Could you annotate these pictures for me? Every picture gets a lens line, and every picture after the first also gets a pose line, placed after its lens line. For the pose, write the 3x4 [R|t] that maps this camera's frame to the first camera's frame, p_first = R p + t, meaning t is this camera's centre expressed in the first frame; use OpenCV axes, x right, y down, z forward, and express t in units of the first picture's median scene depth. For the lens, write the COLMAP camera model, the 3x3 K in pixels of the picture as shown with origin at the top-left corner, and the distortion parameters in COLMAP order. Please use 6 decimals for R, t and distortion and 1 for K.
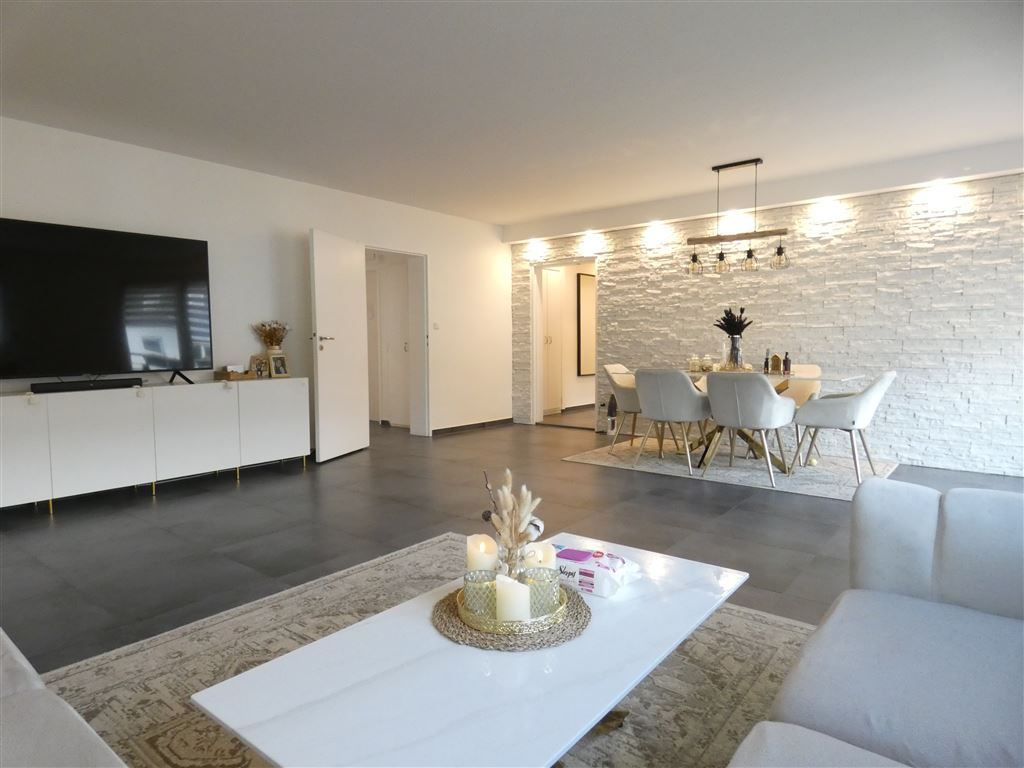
lens RADIAL K [[617.9, 0, 487.5], [0, 617.9, 386.2], [0, 0, 1]] dist [-0.001399, 0.003897]
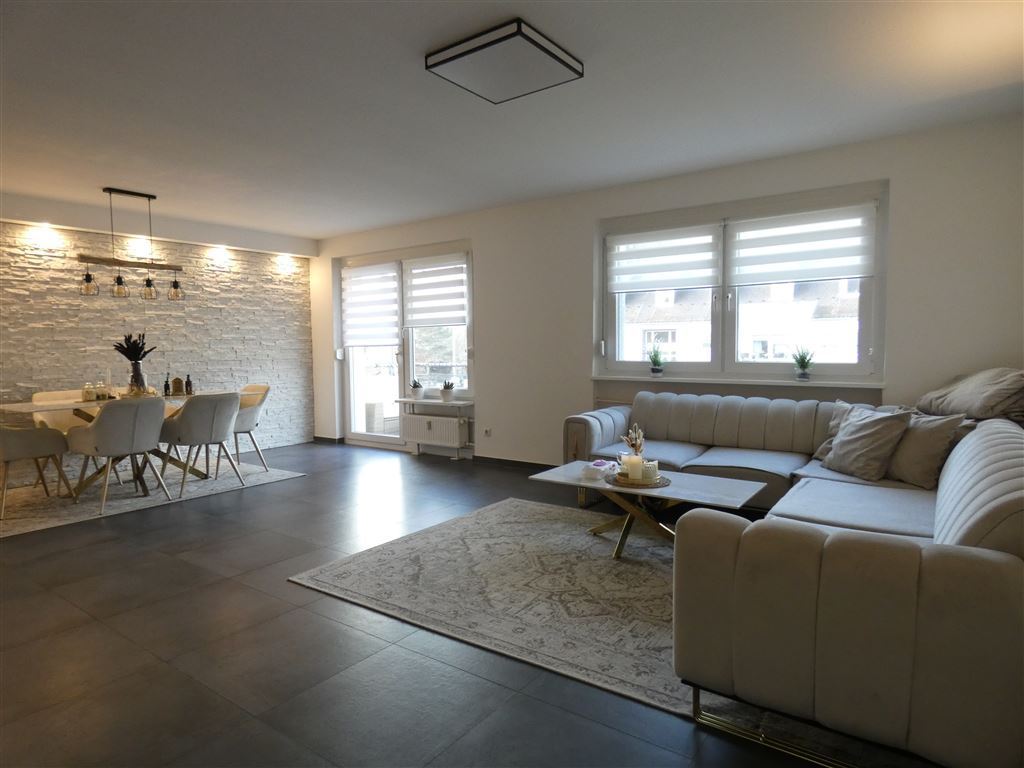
lens RADIAL K [[617.9, 0, 512.3], [0, 617.9, 383.6], [0, 0, 1]] dist [-0.001399, 0.003897]
pose [[-0.078081, -0.056464, 0.995347, -0.678678], [0.082493, 0.994605, 0.062893, -0.059032], [-0.993528, 0.087020, -0.073002, 0.477005]]
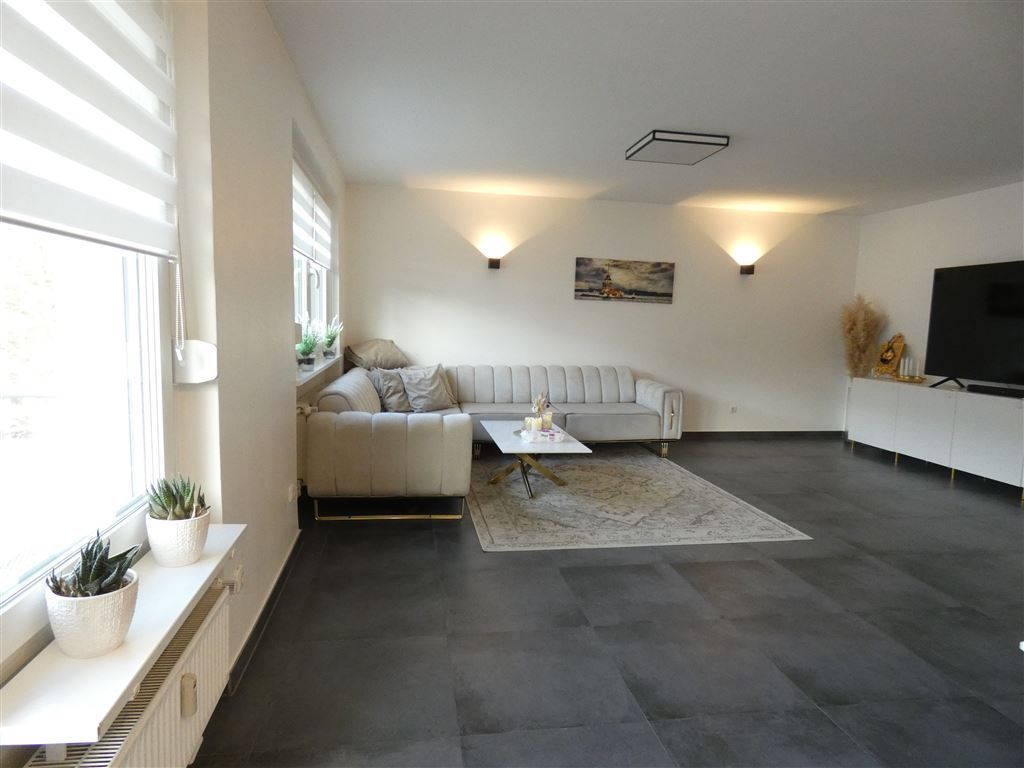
lens RADIAL K [[617.9, 0, 507.8], [0, 617.9, 384.4], [0, 0, 1]] dist [-0.001399, 0.003897]
pose [[-0.653920, 0.071930, -0.753137, 0.739498], [-0.077304, 0.983908, 0.161090, -0.112473], [0.752604, 0.163560, -0.637836, 0.843079]]
